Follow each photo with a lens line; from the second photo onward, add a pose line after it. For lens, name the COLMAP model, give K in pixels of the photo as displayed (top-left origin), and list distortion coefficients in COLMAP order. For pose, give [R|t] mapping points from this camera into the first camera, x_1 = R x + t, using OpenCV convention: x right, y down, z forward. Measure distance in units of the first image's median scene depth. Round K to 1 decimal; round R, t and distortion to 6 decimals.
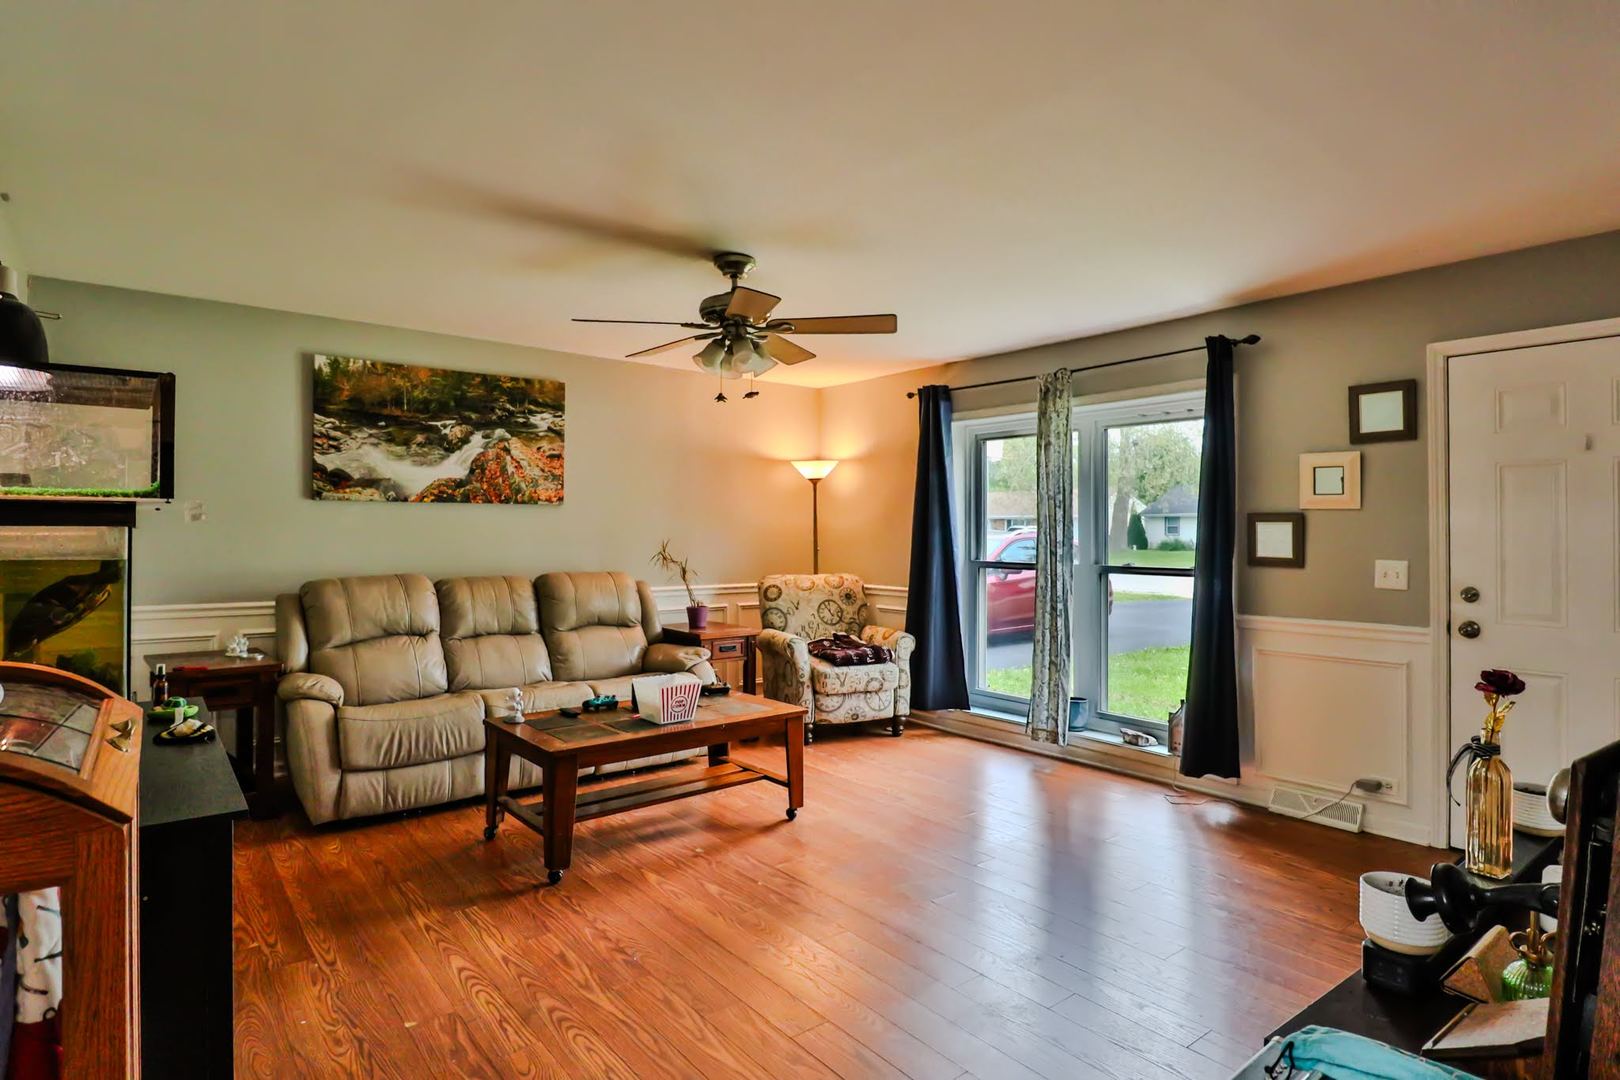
lens RADIAL K [[837.0, 0, 829.1], [0, 837.0, 531.7], [0, 0, 1]] dist [0.010572, -0.019498]
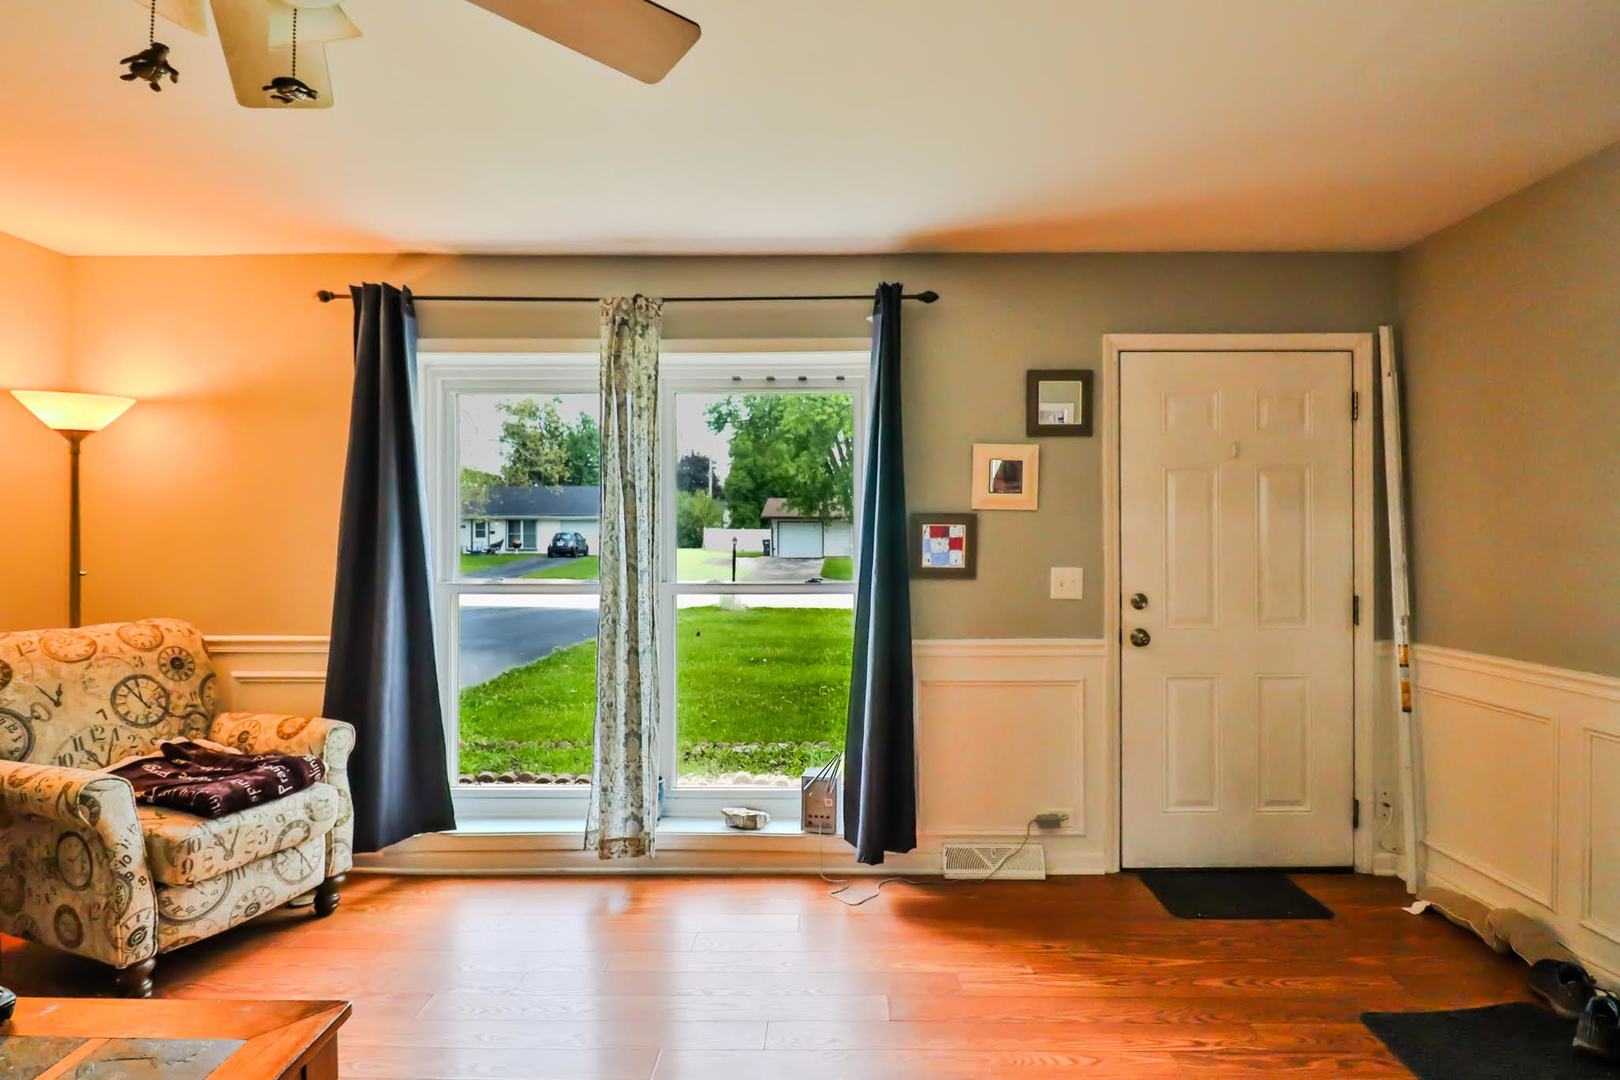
lens RADIAL K [[837.0, 0, 829.1], [0, 837.0, 531.7], [0, 0, 1]] dist [0.010572, -0.019498]
pose [[0.645364, -0.001030, 0.763874, -0.137205], [0.001624, 0.999999, -0.000023, -0.003710], [-0.763873, 0.001256, 0.645365, 0.448231]]
